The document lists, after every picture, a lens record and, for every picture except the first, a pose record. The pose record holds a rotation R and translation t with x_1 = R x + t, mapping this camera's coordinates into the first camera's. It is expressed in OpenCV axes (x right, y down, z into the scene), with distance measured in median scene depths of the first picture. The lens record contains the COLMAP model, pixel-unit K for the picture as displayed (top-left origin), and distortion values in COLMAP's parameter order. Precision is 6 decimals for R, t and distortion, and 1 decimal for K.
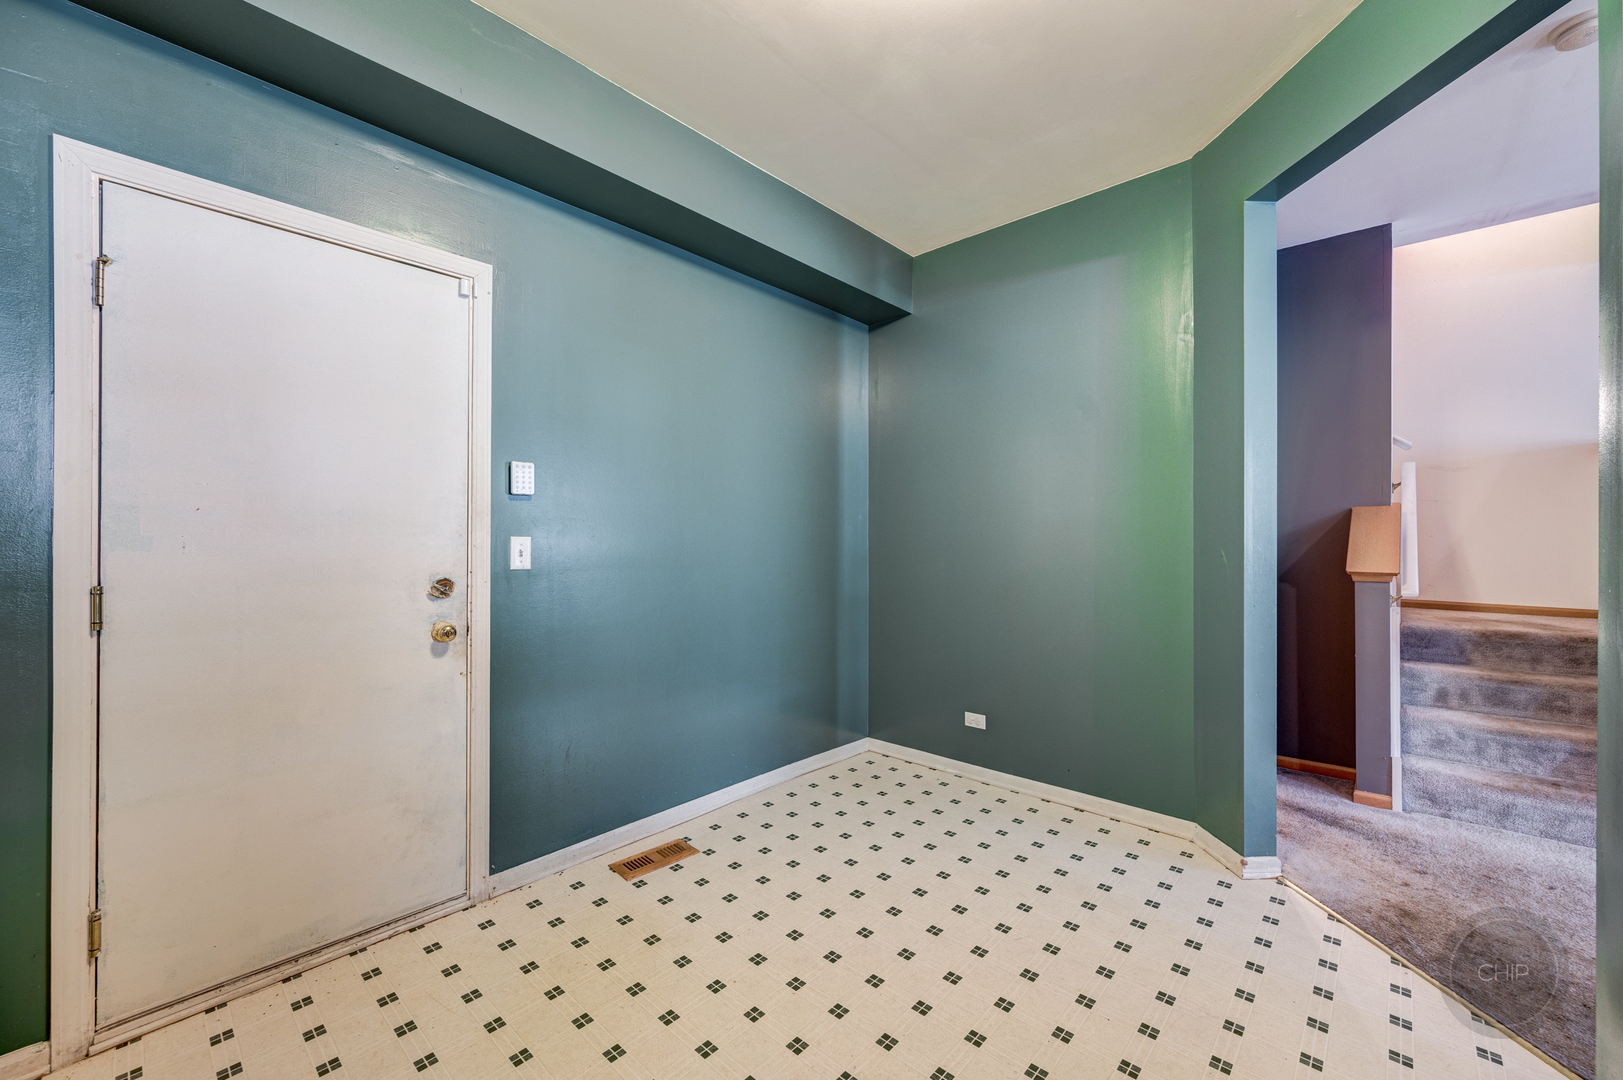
lens RADIAL K [[641.4, 0, 826.7], [0, 641.4, 544.0], [0, 0, 1]] dist [0.001720, -0.000213]
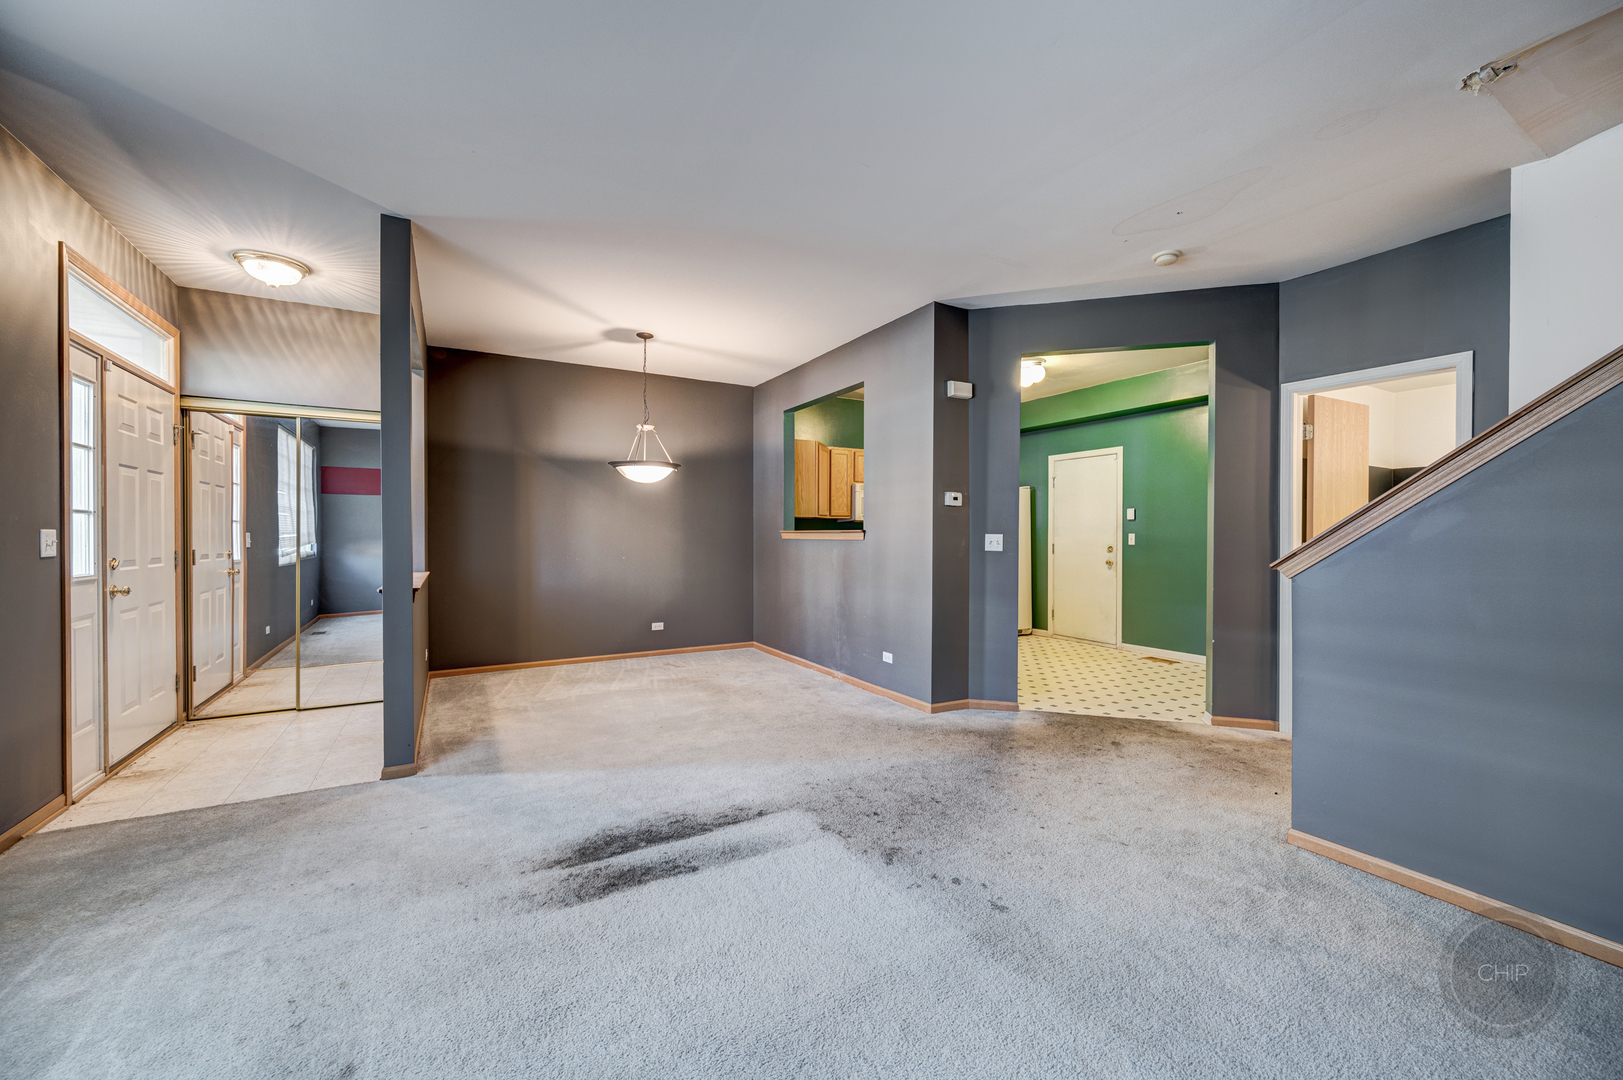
lens RADIAL K [[641.4, 0, 813.7], [0, 641.4, 534.3], [0, 0, 1]] dist [0.001720, -0.000213]
pose [[-0.314020, -0.000693, -0.949416, 2.889810], [-0.005042, 0.999987, 0.000938, -0.004206], [0.949403, 0.005081, -0.314019, 0.553641]]
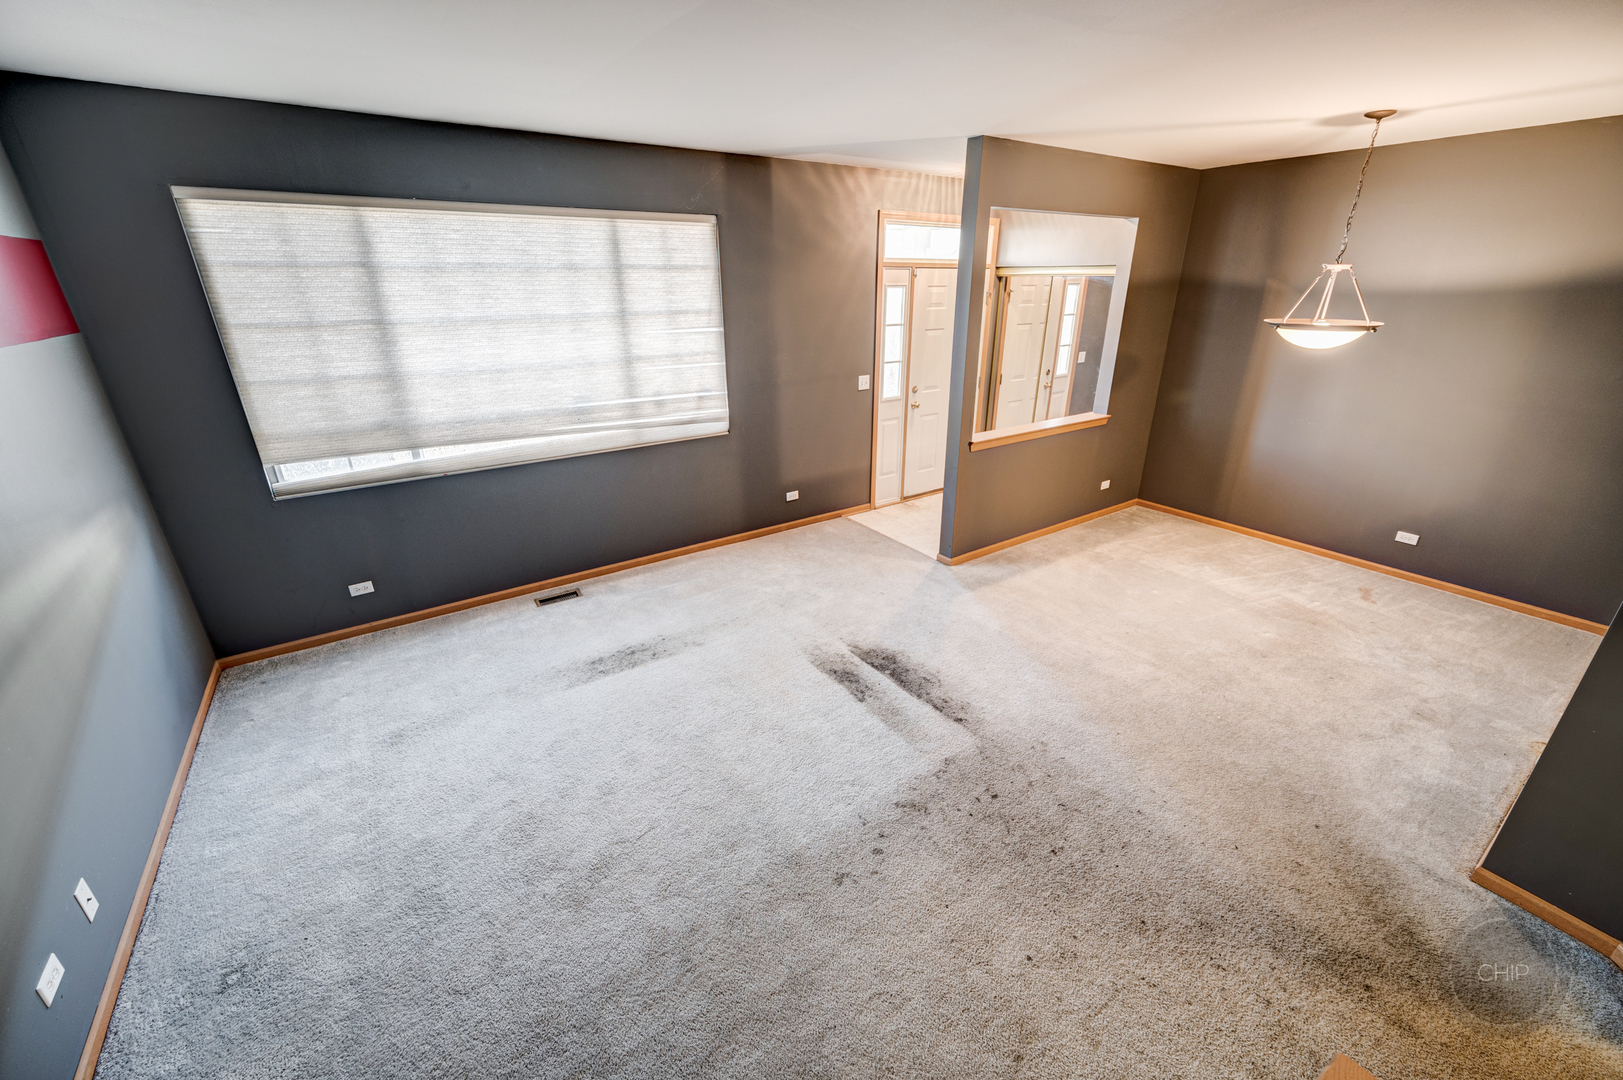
lens RADIAL K [[641.4, 0, 813.0], [0, 641.4, 537.3], [0, 0, 1]] dist [0.001720, -0.000213]
pose [[-0.972625, -0.086017, 0.215876, 1.765709], [0.002087, 0.925701, 0.378250, -0.366937], [-0.232372, 0.368346, -0.900180, 1.268696]]
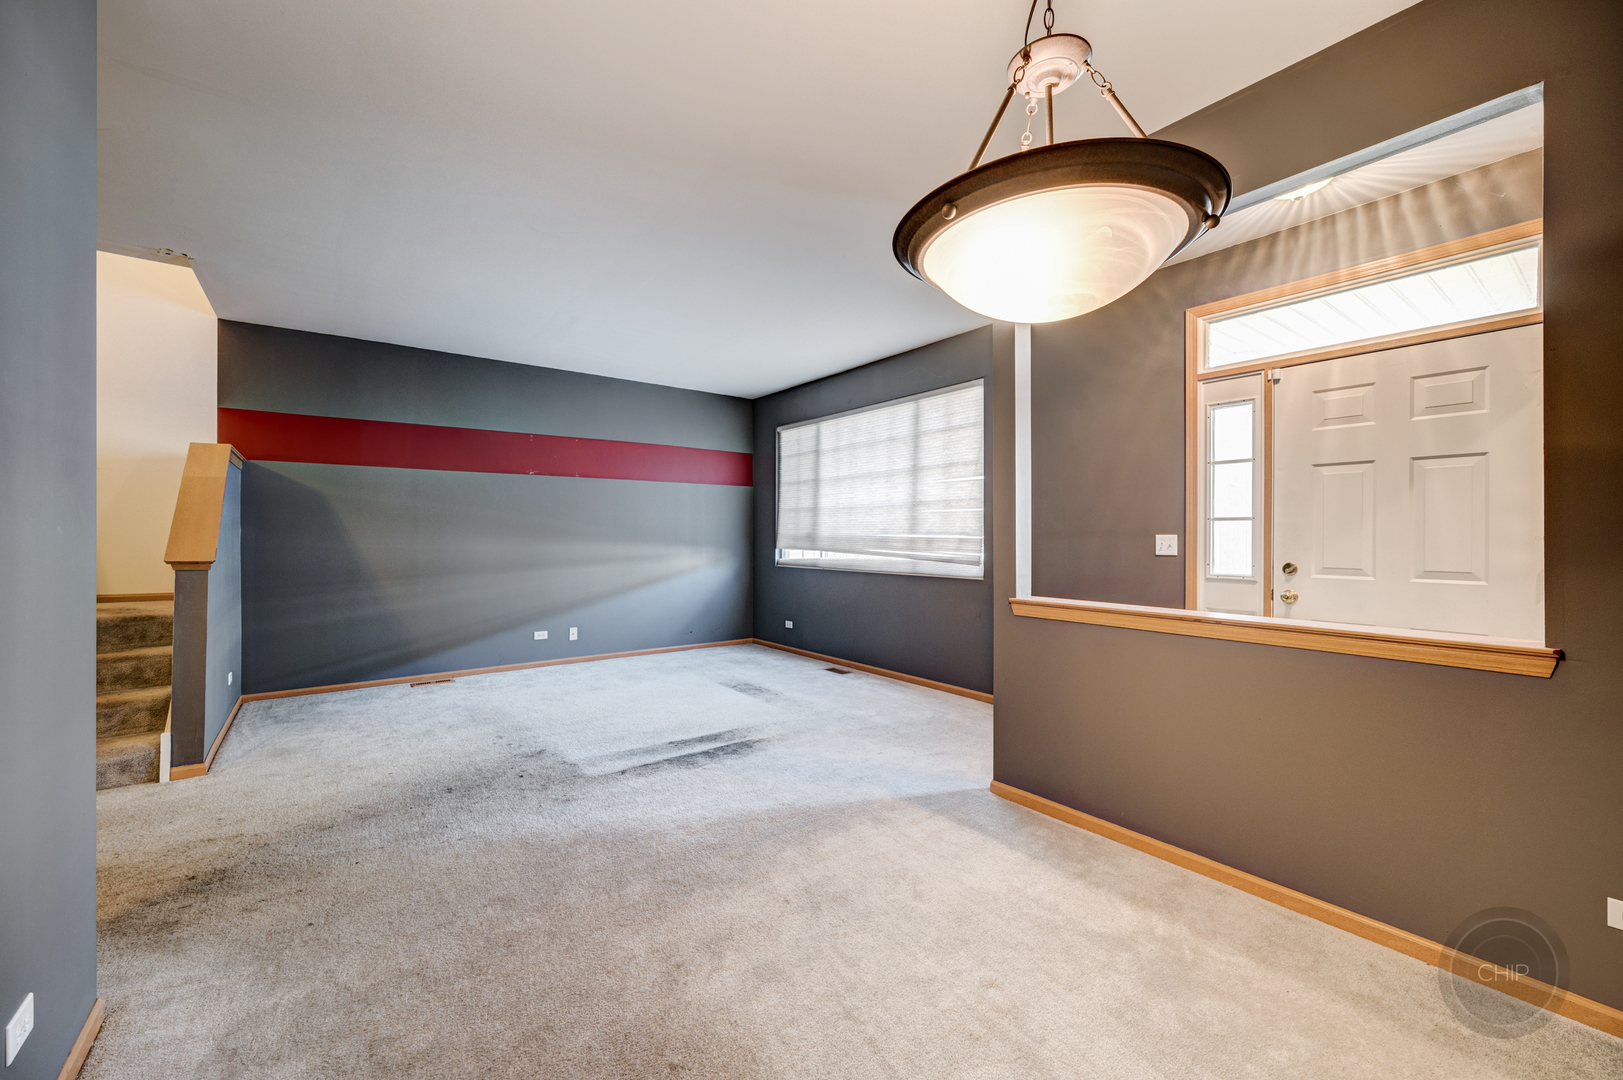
lens RADIAL K [[641.4, 0, 814.5], [0, 641.4, 536.0], [0, 0, 1]] dist [0.001720, -0.000213]
pose [[0.184602, -0.001296, 0.982813, 0.325098], [0.002592, 0.999996, 0.000831, -0.005350], [-0.982810, 0.002394, 0.184604, -0.660426]]
